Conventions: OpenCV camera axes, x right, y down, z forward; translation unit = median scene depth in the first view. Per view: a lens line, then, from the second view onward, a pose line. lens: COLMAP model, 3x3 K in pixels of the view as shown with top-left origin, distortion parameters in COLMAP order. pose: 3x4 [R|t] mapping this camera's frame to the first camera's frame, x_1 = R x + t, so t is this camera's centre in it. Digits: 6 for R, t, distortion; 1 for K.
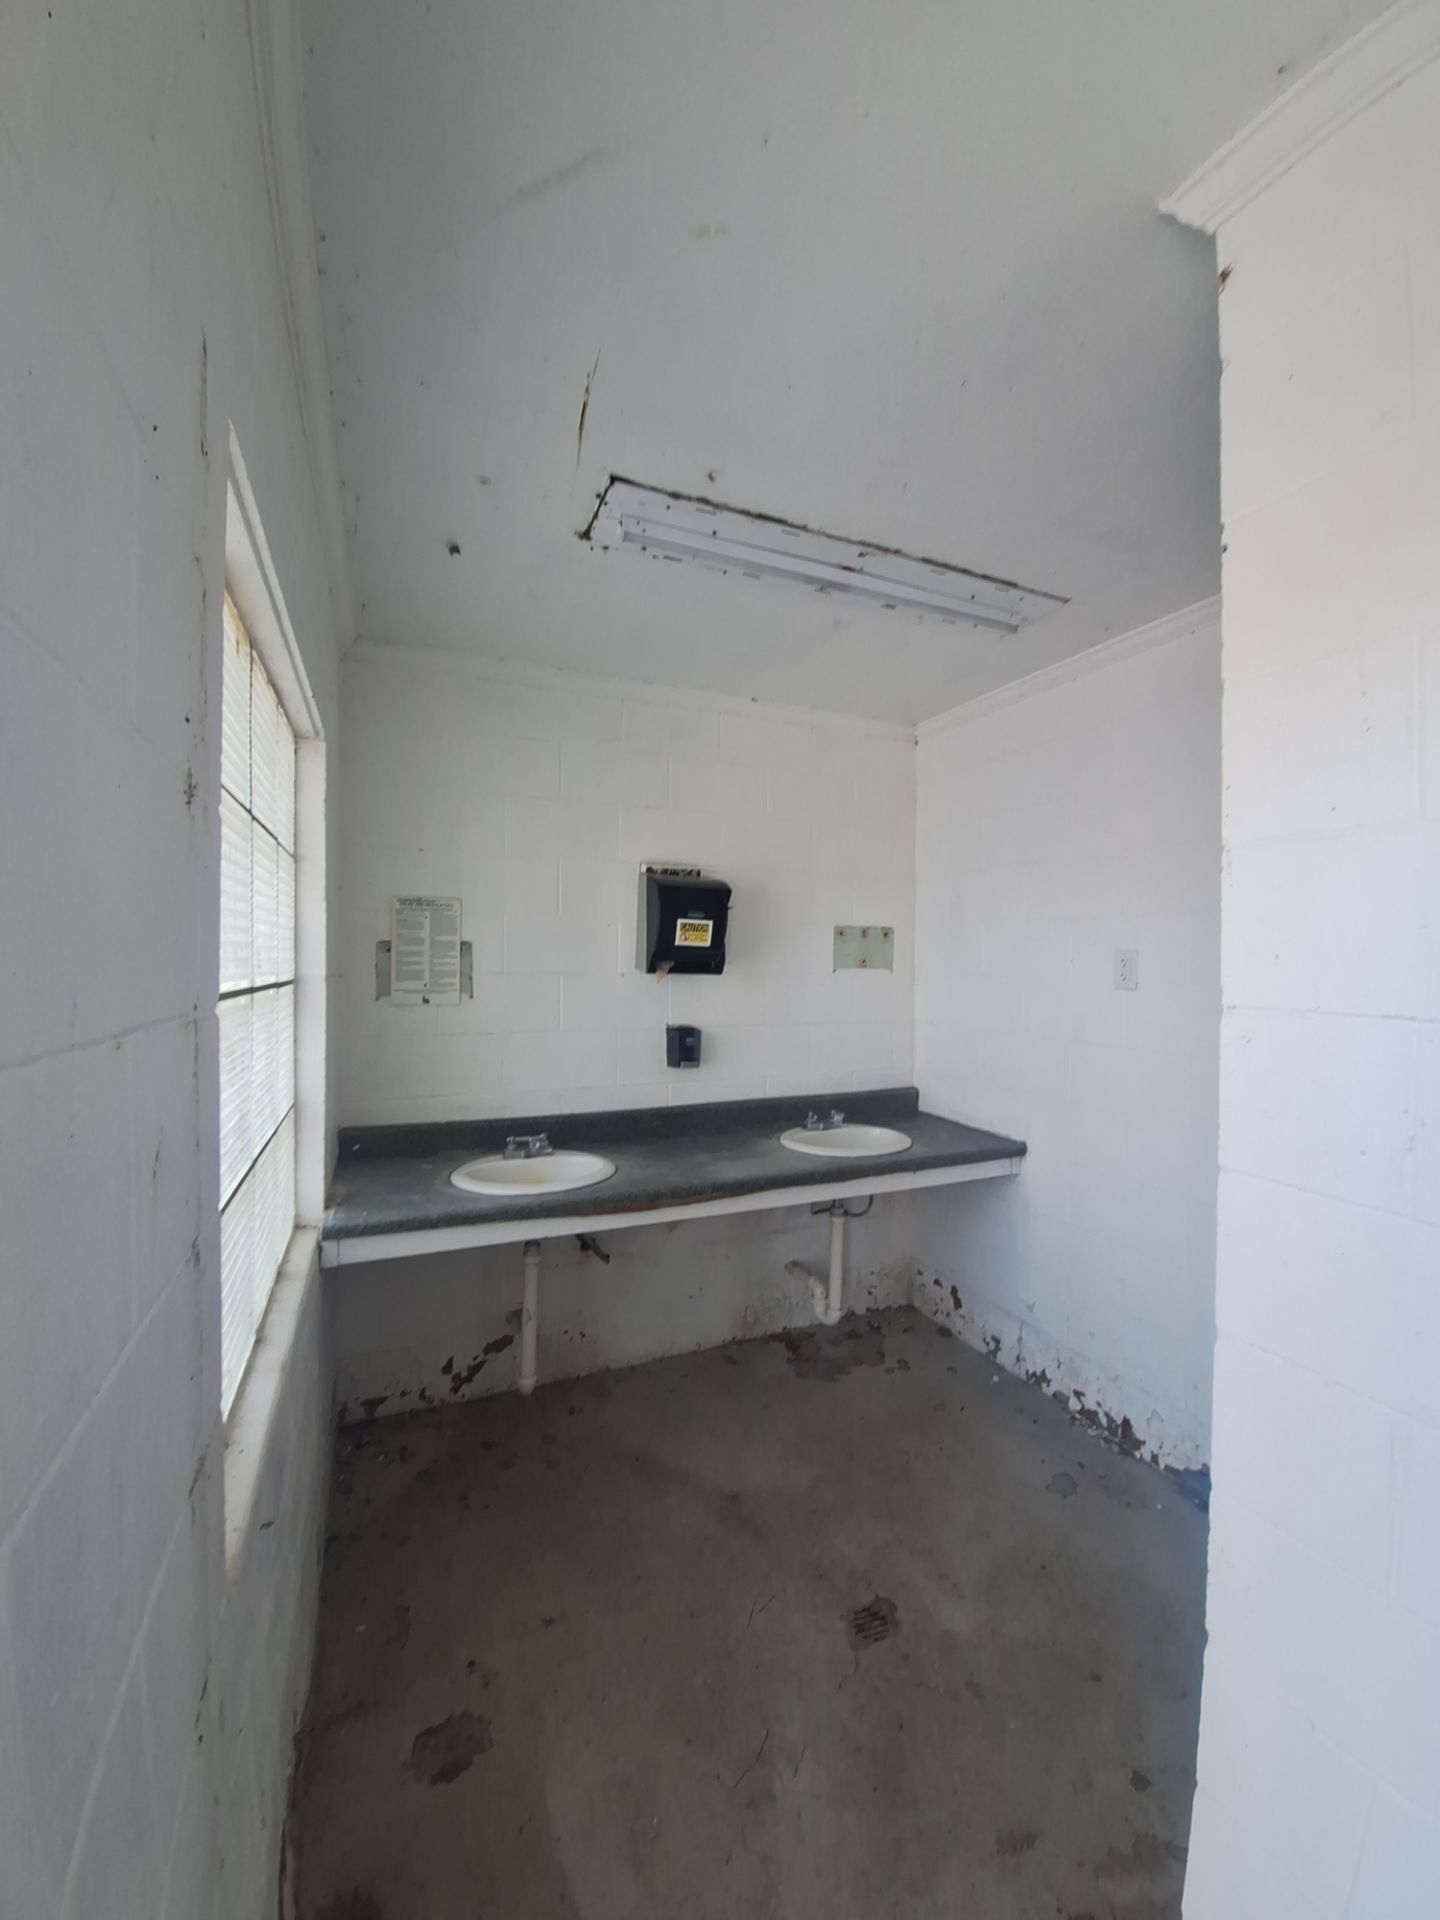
lens RADIAL K [[755.0, 0, 720.0], [0, 755.0, 960.0], [0, 0, 1]] dist [-0.015882, -0.000203]
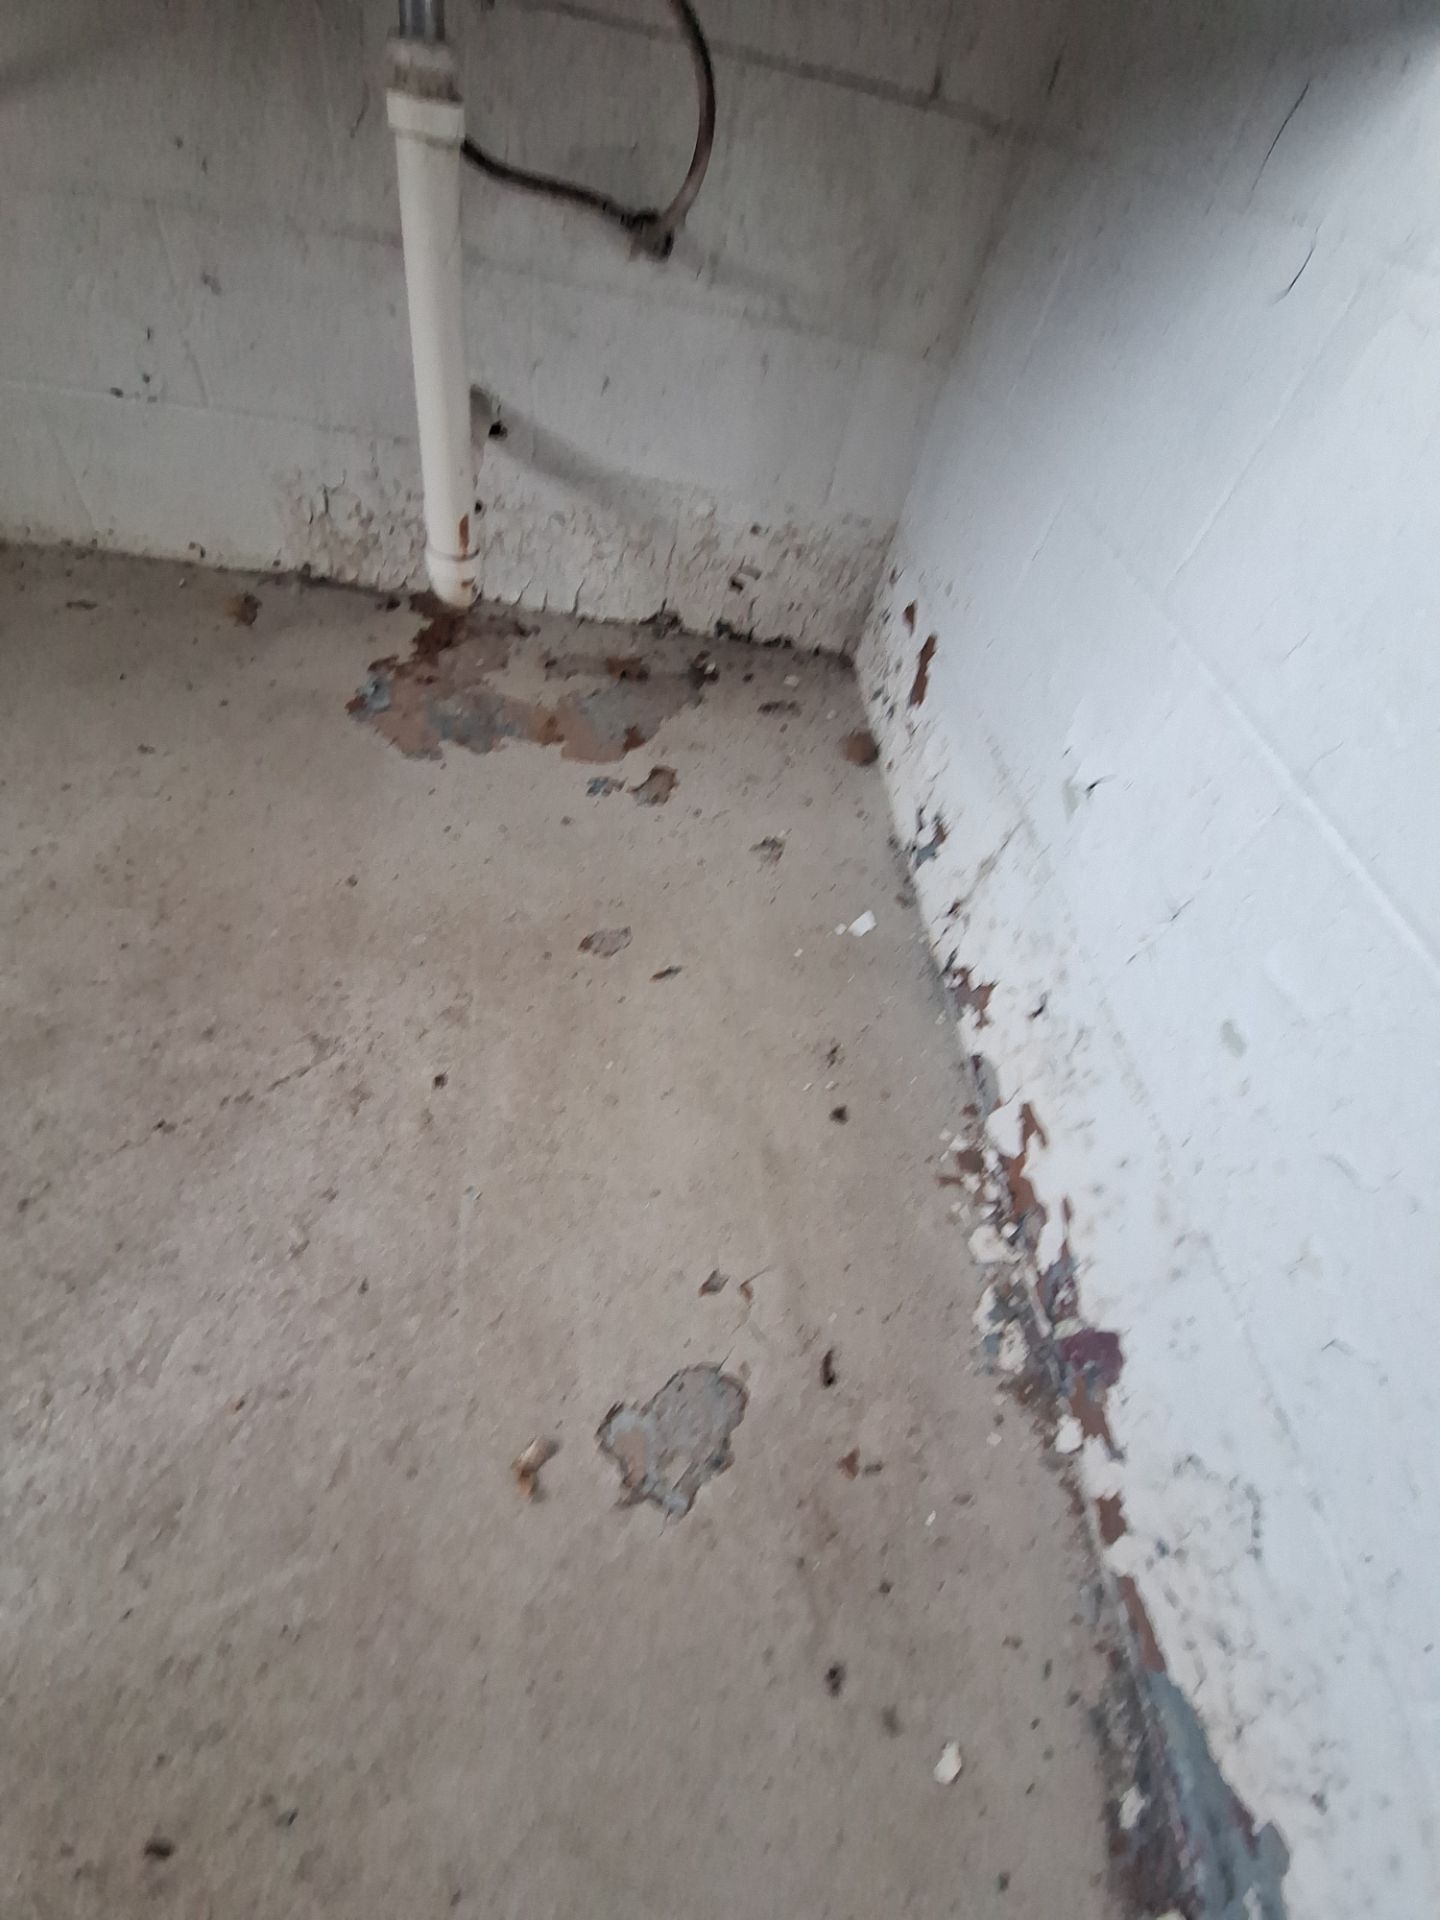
lens RADIAL K [[755.0, 0, 720.0], [0, 755.0, 960.0], [0, 0, 1]] dist [-0.015882, -0.000203]
pose [[0.921938, 0.375616, -0.094563, 0.334530], [-0.170838, 0.613431, 0.771049, 0.314353], [0.347626, -0.694705, 0.629715, 0.733834]]
